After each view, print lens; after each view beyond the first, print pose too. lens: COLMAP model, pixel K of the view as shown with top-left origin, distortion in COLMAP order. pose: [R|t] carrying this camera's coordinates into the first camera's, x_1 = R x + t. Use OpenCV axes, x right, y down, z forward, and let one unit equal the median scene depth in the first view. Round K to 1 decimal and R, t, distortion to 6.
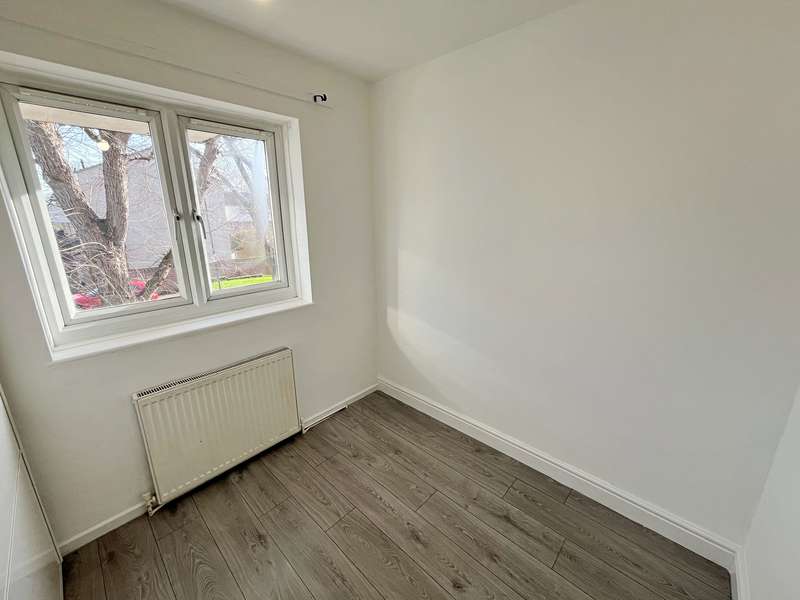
lens RADIAL K [[326.4, 0, 399.1], [0, 326.4, 301.4], [0, 0, 1]] dist [-0.004851, 0.001656]
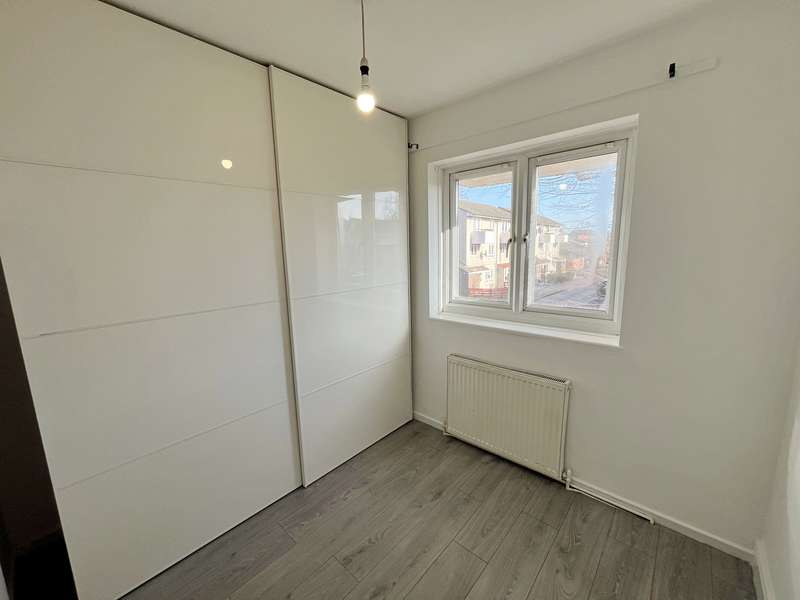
lens RADIAL K [[326.4, 0, 398.6], [0, 326.4, 299.4], [0, 0, 1]] dist [-0.004851, 0.001656]
pose [[0.002967, 0.166214, -0.986085, 0.569073], [-0.230079, 0.959748, 0.161082, -0.128371], [0.973168, 0.226399, 0.041090, 0.529470]]
